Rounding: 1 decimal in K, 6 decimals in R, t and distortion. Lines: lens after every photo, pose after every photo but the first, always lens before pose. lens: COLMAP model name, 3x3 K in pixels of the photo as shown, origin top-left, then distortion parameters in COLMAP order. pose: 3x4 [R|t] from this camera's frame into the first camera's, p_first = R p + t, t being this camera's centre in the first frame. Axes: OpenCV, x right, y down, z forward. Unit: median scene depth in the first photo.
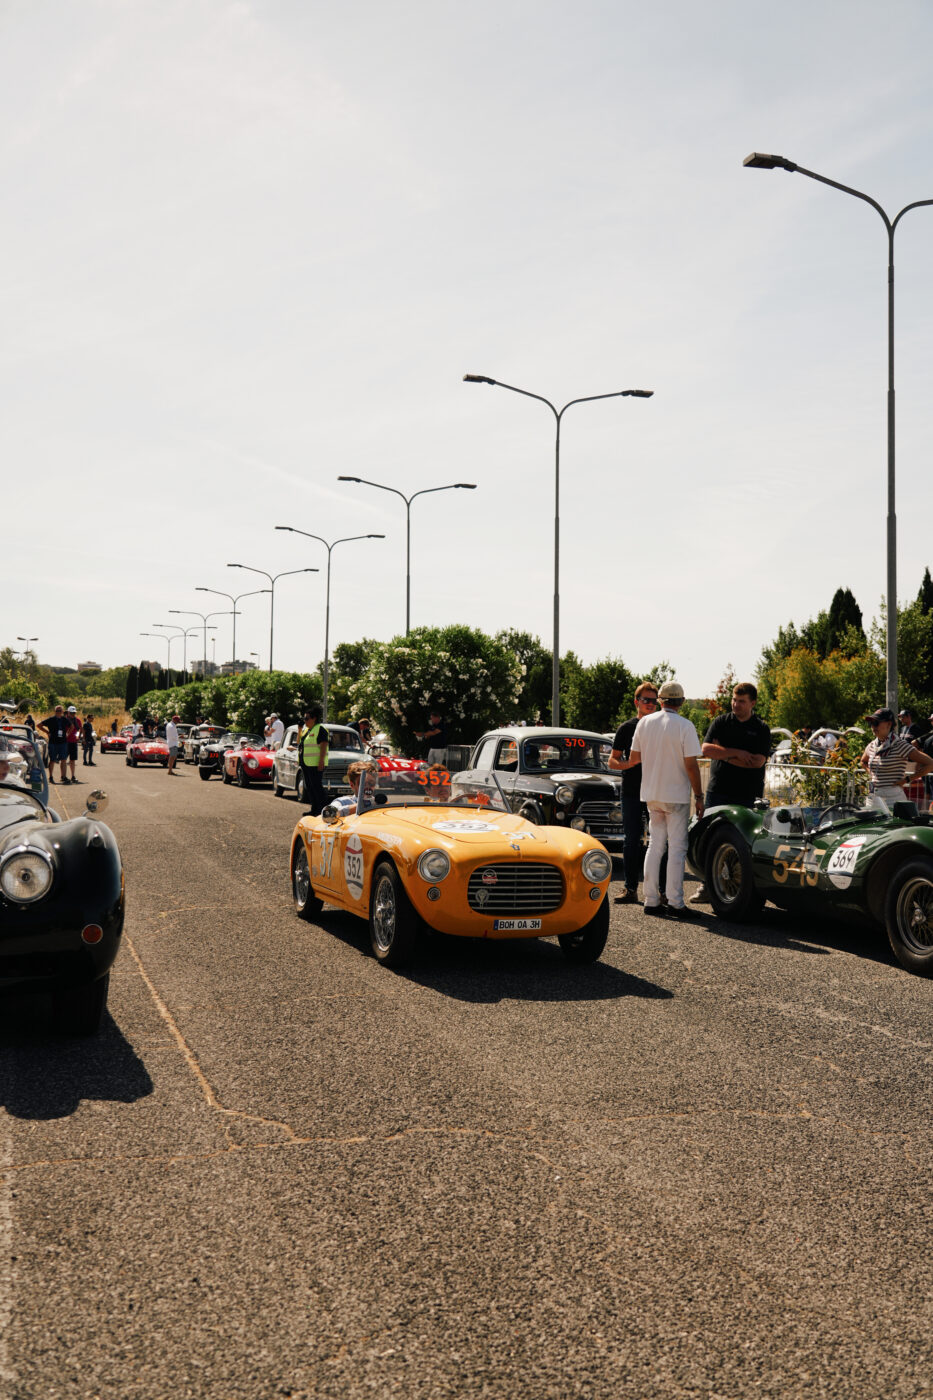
lens RADIAL K [[1341.4, 0, 466.5], [0, 1341.4, 700.0], [0, 0, 1]] dist [-0.000187, -0.010880]
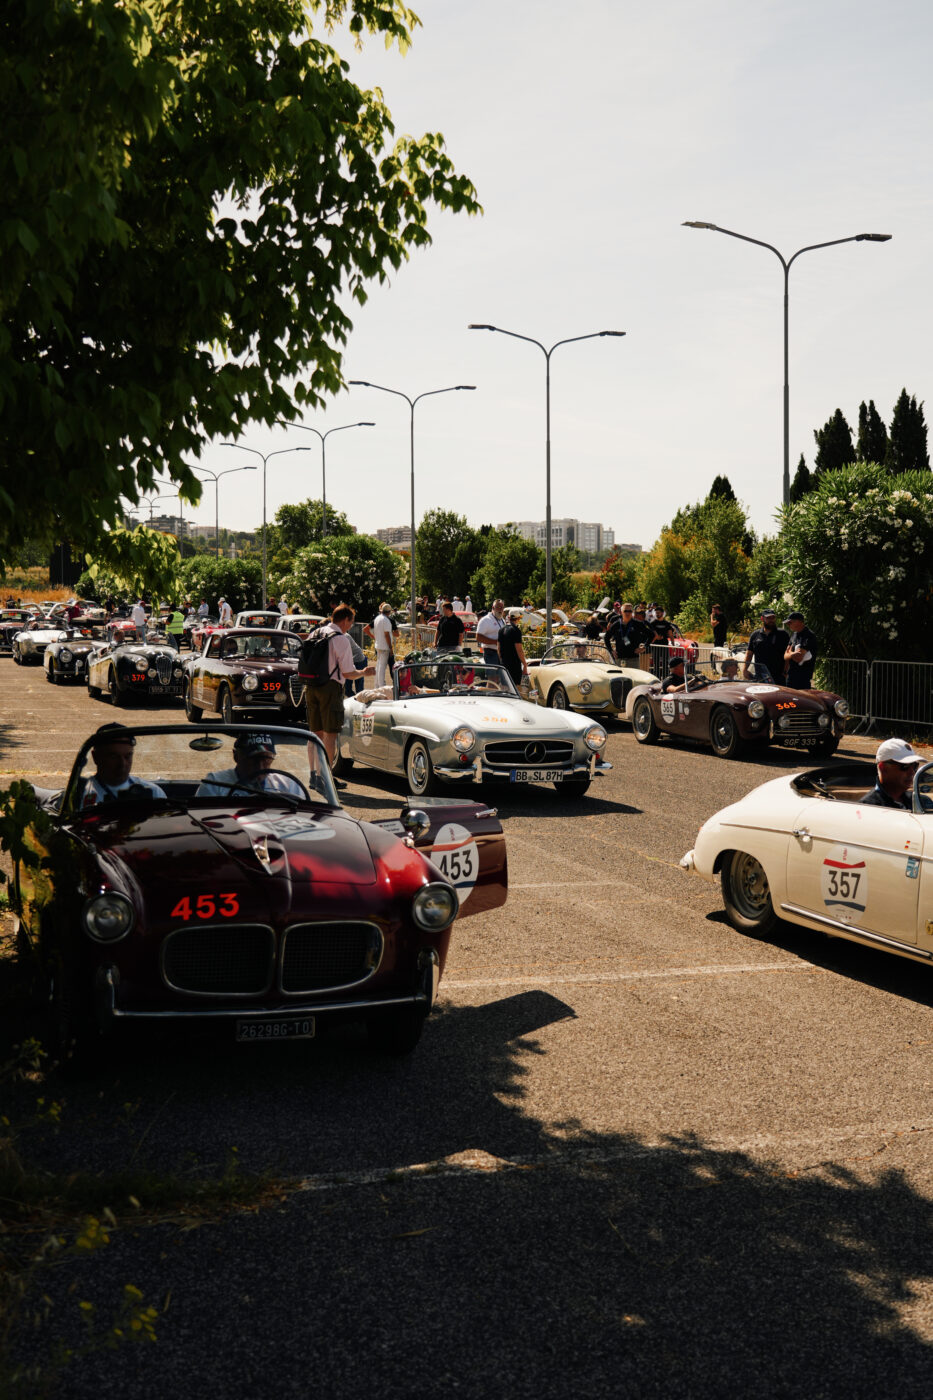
lens RADIAL K [[1620.2, 0, 466.5], [0, 1620.2, 700.0], [0, 0, 1]] dist [-0.102364, -0.000834]
pose [[0.999781, -0.014985, 0.014595, 0.246297], [0.013641, 0.996007, 0.088228, -0.100132], [-0.015859, -0.088010, 0.995993, -2.116760]]
